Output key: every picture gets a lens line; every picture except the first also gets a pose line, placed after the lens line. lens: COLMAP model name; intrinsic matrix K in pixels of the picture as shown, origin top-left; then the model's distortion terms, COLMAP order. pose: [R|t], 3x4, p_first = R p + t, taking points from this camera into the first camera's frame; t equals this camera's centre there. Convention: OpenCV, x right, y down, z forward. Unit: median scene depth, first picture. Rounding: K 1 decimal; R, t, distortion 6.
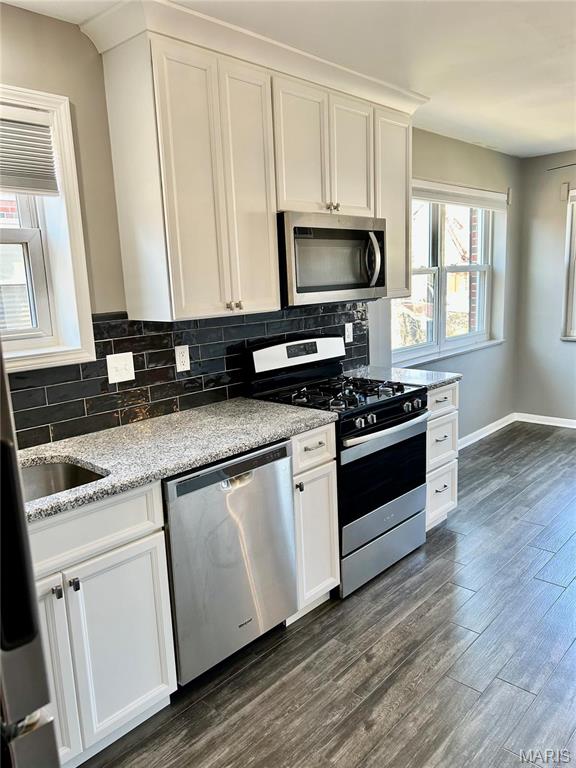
lens RADIAL K [[577.3, 0, 298.5], [0, 577.3, 382.9], [0, 0, 1]] dist [0.045716, -0.034314]
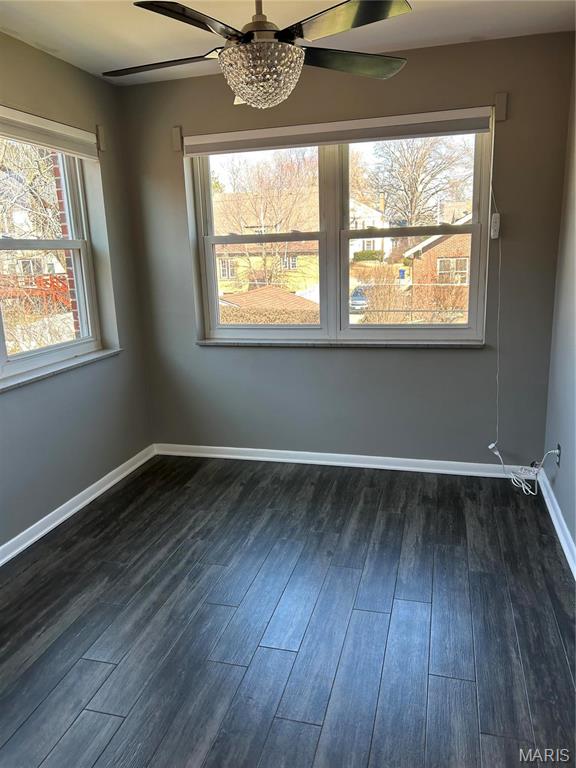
lens RADIAL K [[577.3, 0, 290.2], [0, 577.3, 385.6], [0, 0, 1]] dist [0.045716, -0.034314]
pose [[0.889184, -0.092114, 0.448181, 0.232118], [0.079601, 0.995731, 0.046725, -0.049544], [-0.450572, -0.005871, 0.892721, 0.301261]]
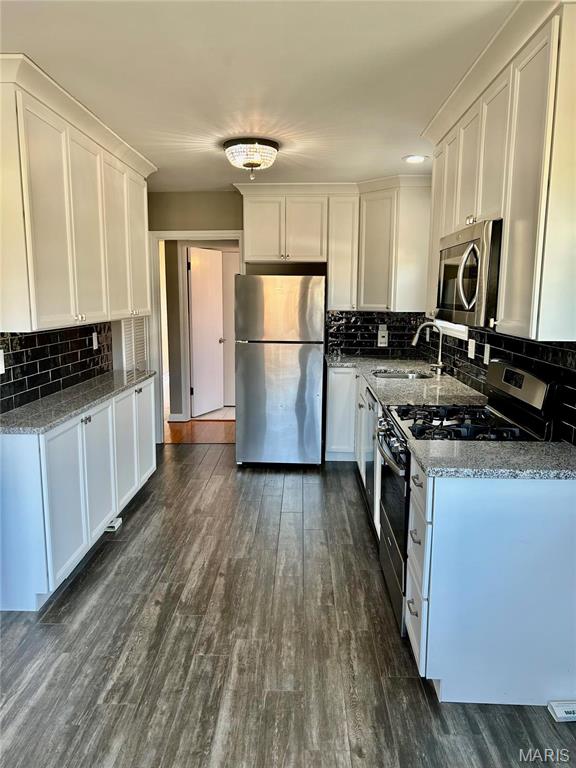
lens RADIAL K [[577.3, 0, 292.1], [0, 577.3, 385.2], [0, 0, 1]] dist [0.045716, -0.034314]
pose [[-0.754895, 0.136487, -0.641487, 0.991561], [-0.095240, 0.944925, 0.313125, -0.351343], [0.648894, 0.297471, -0.700320, 1.700811]]
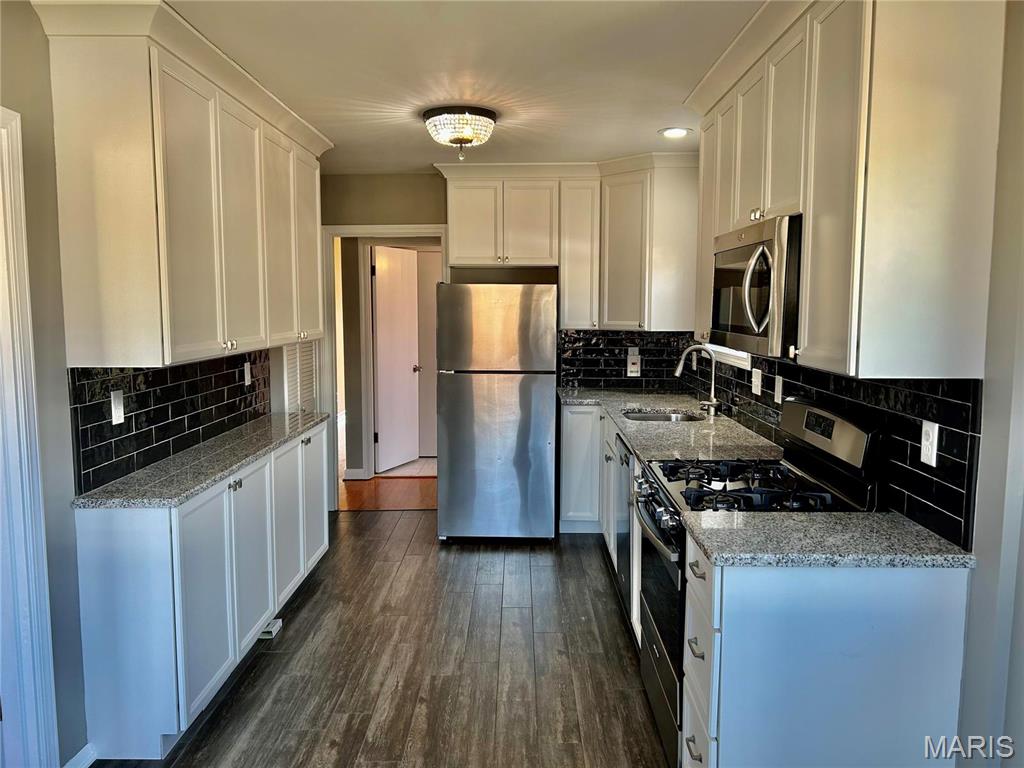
lens RADIAL K [[769.7, 0, 522.8], [0, 769.7, 377.7], [0, 0, 1]] dist [0.045716, -0.034314]
pose [[-0.739735, 0.103626, -0.664871, 0.990425], [-0.093858, 0.962522, 0.254444, -0.359043], [0.666320, 0.250625, -0.702285, 1.669301]]
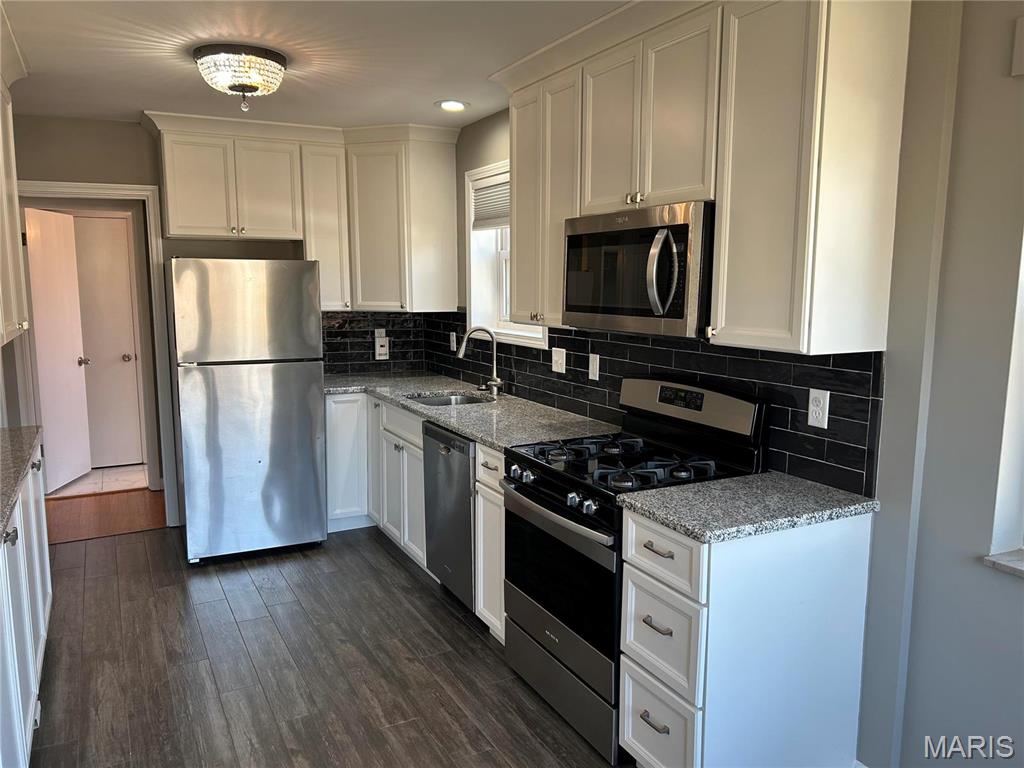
lens RADIAL K [[769.7, 0, 510.7], [0, 769.7, 388.1], [0, 0, 1]] dist [0.045716, -0.034314]
pose [[-0.342743, 0.168927, -0.924116, 1.125921], [-0.158334, 0.959240, 0.234072, -0.307246], [0.925990, 0.226546, -0.302026, 1.323711]]
